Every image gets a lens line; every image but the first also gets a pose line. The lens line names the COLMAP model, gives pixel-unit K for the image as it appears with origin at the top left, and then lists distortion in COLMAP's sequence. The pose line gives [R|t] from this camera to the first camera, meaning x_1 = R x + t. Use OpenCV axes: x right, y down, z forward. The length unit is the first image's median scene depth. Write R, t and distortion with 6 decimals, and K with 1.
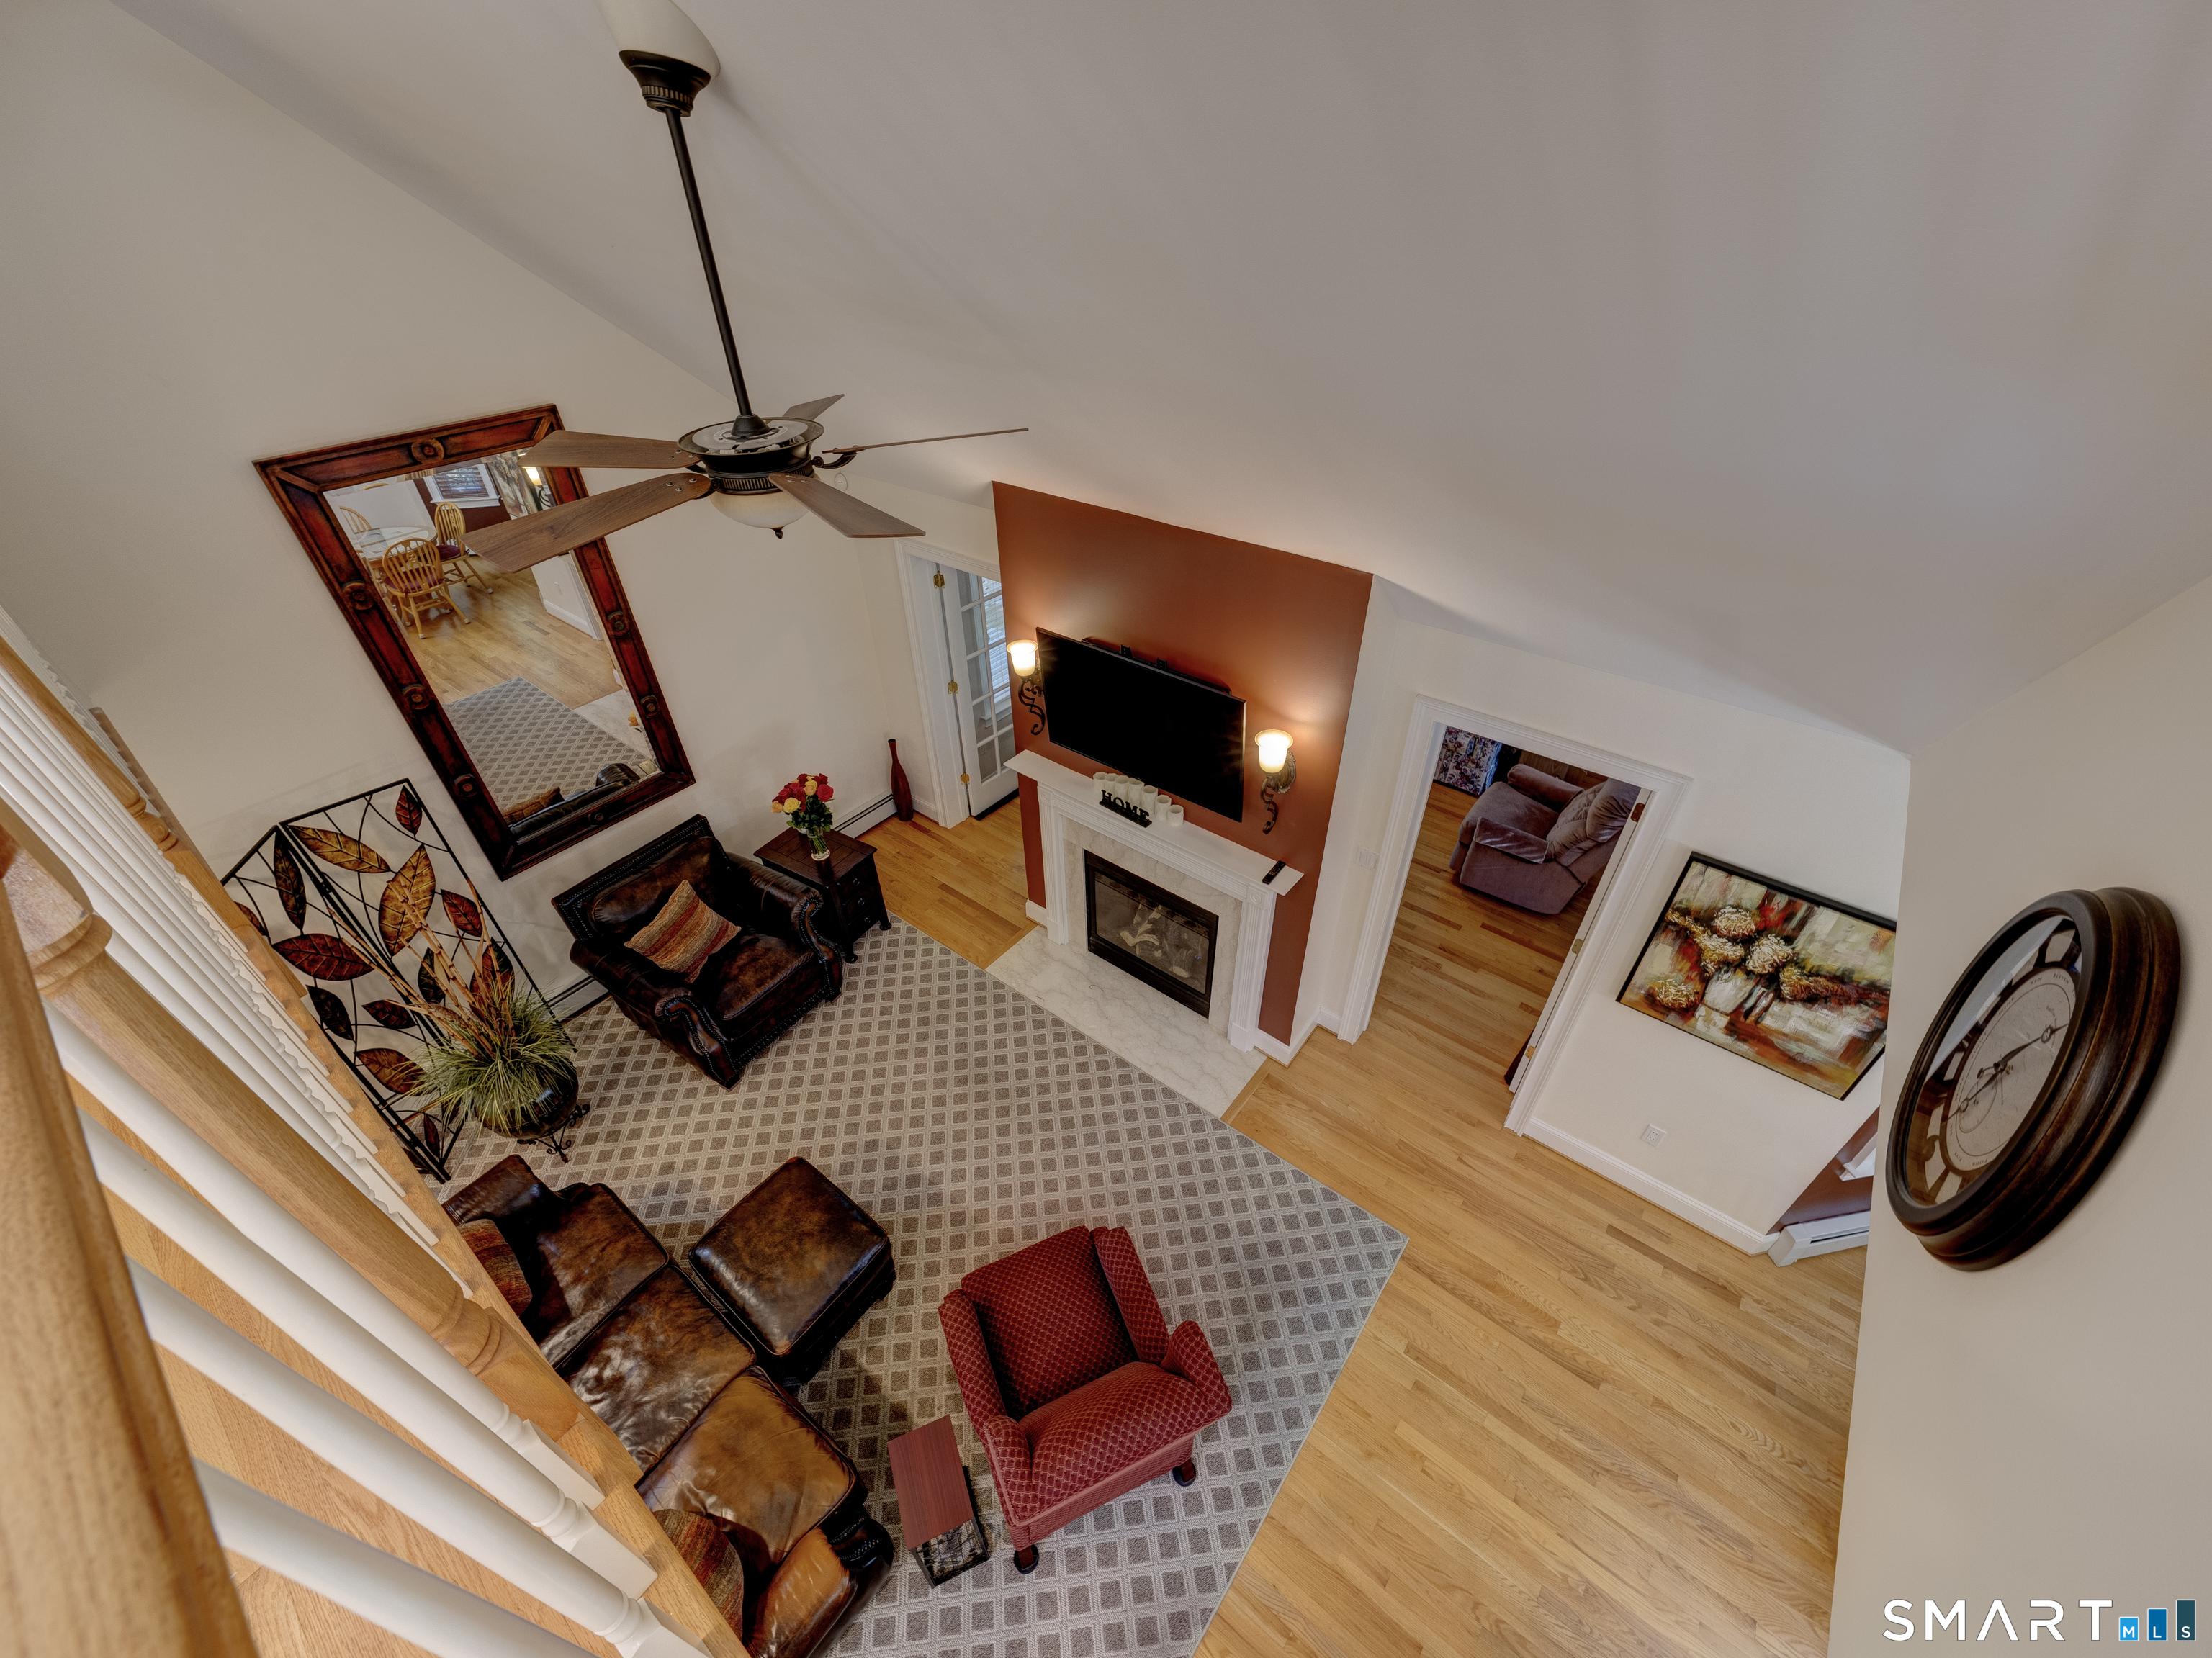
lens RADIAL K [[853.0, 0, 1107.0], [0, 853.0, 831.0], [0, 0, 1]] dist [-0.001266, -0.000102]
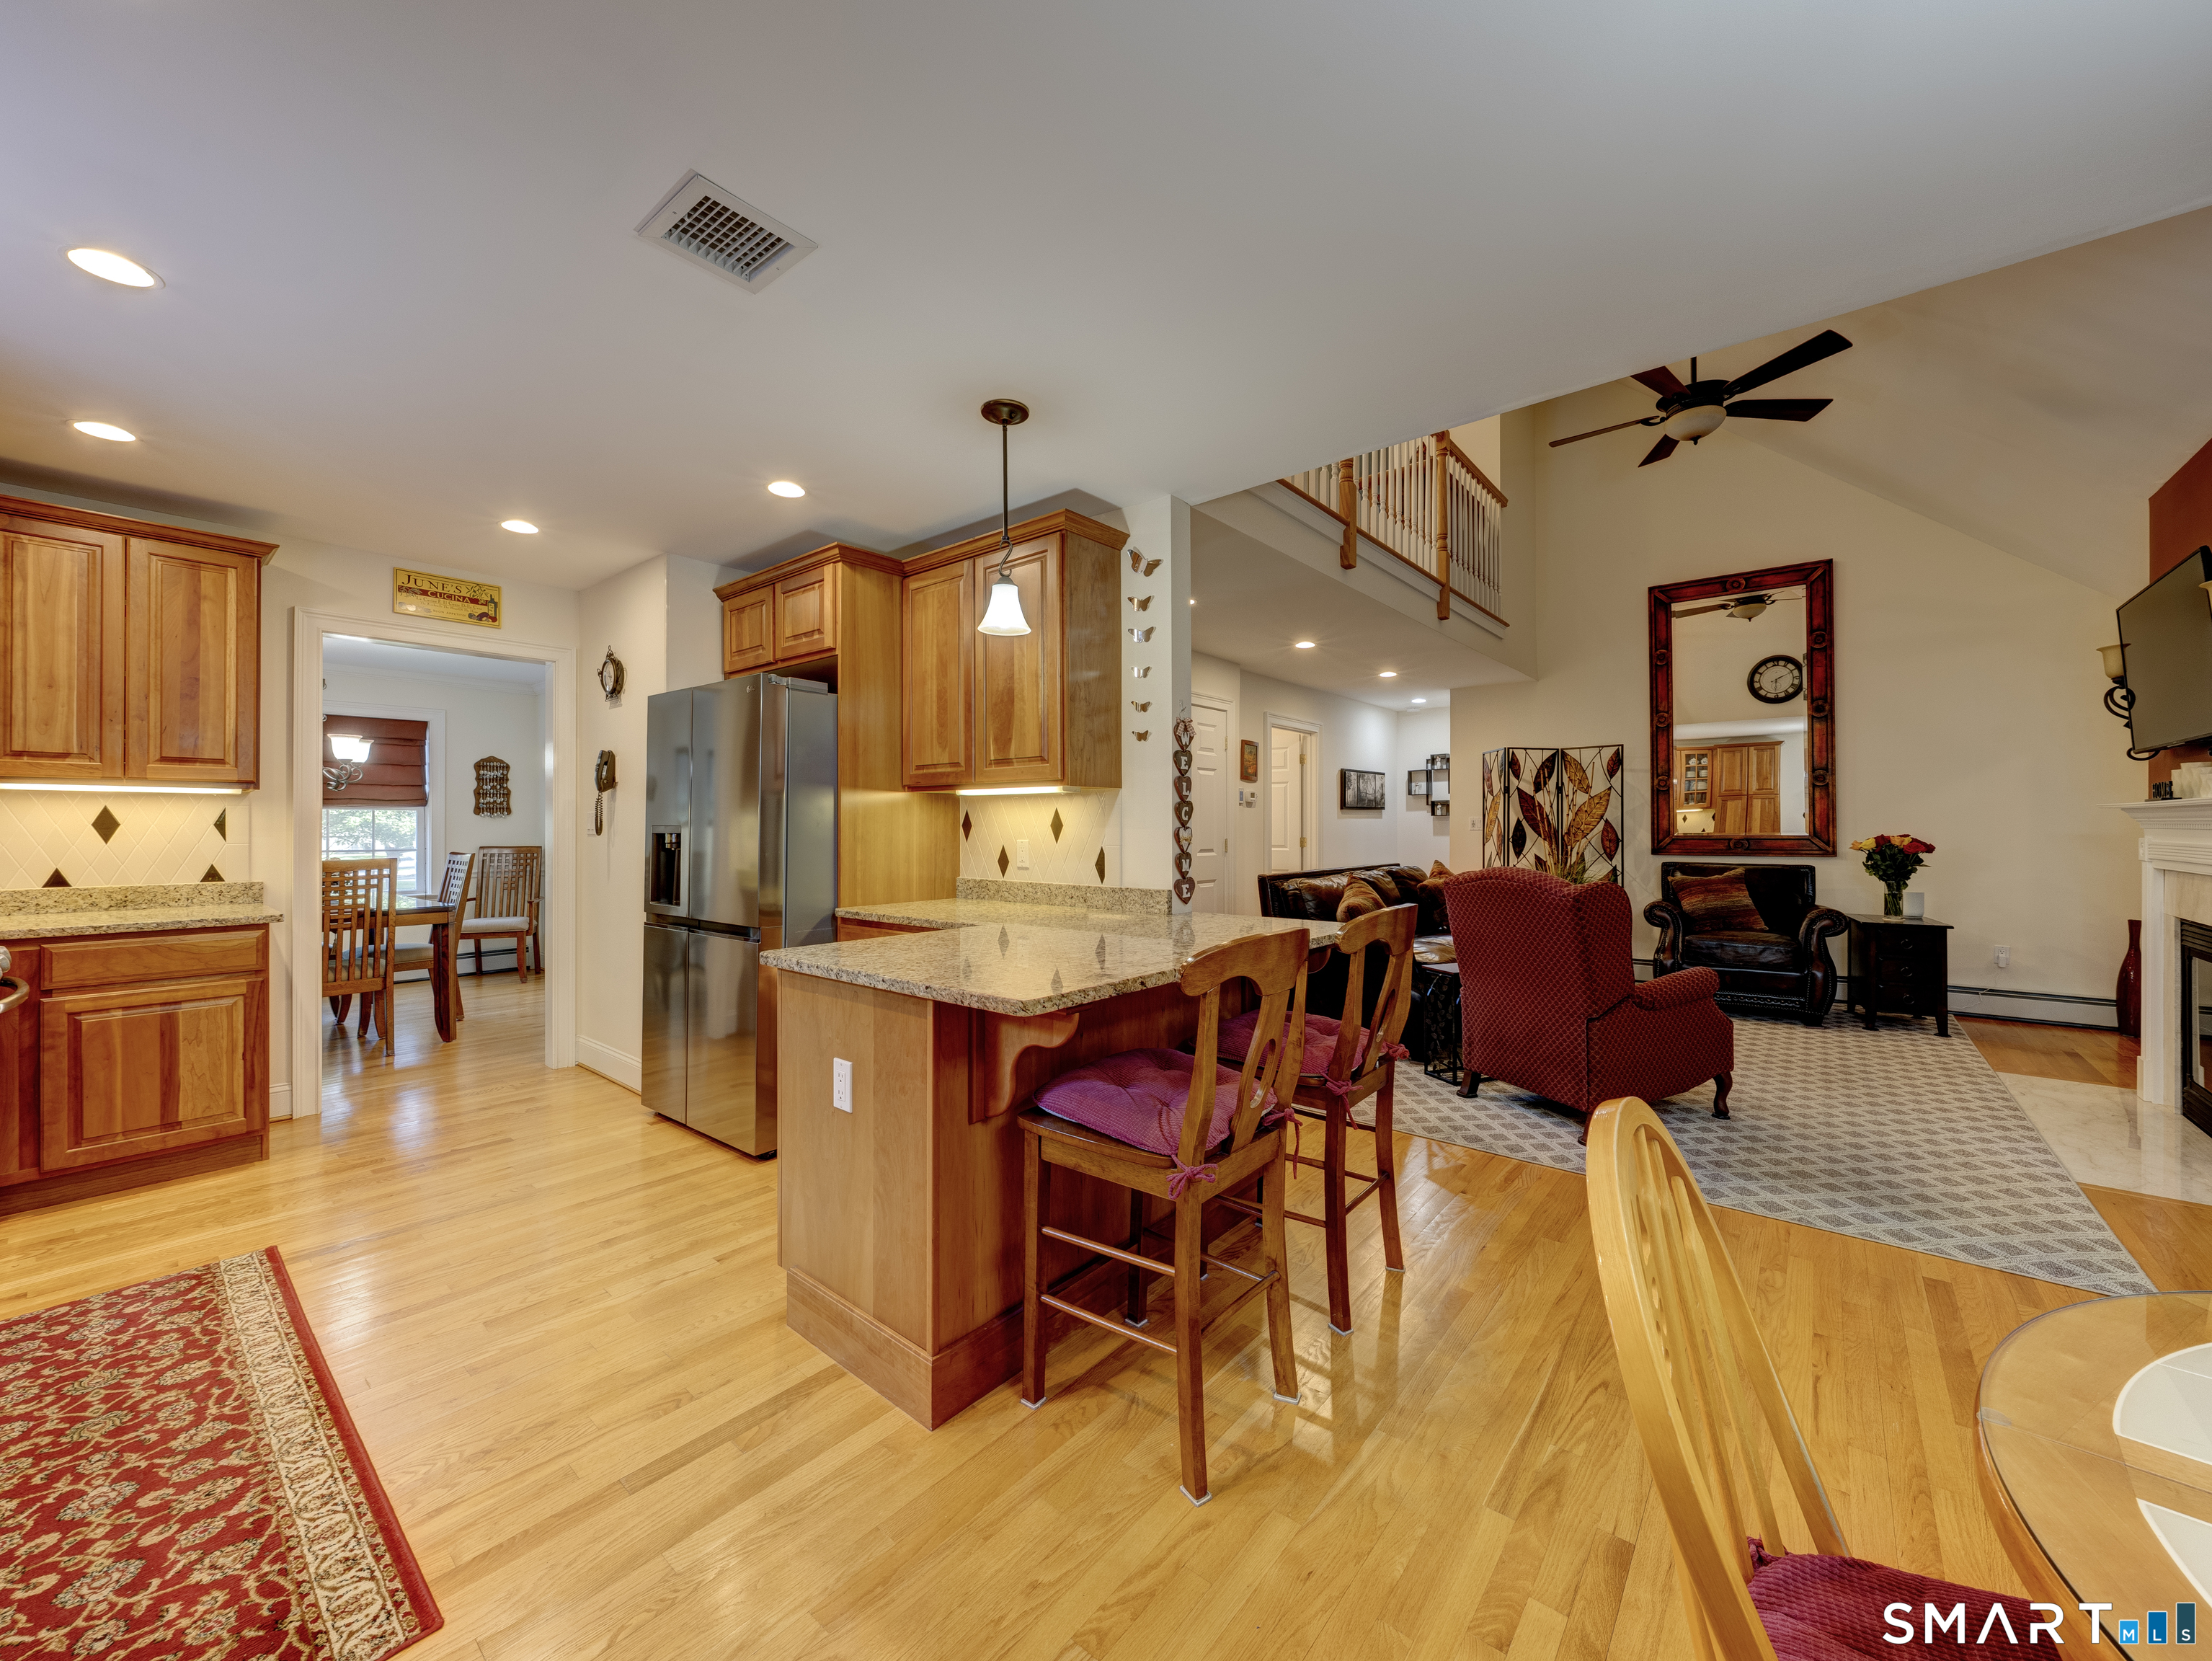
lens RADIAL K [[853.2, 0, 1112.5], [0, 853.2, 822.5], [0, 0, 1]] dist [-0.001266, -0.000102]
pose [[-0.023223, 0.011620, -0.999663, 0.965103], [-0.612922, 0.789796, 0.023419, 0.663634], [0.789802, 0.613259, -0.011219, 0.270342]]
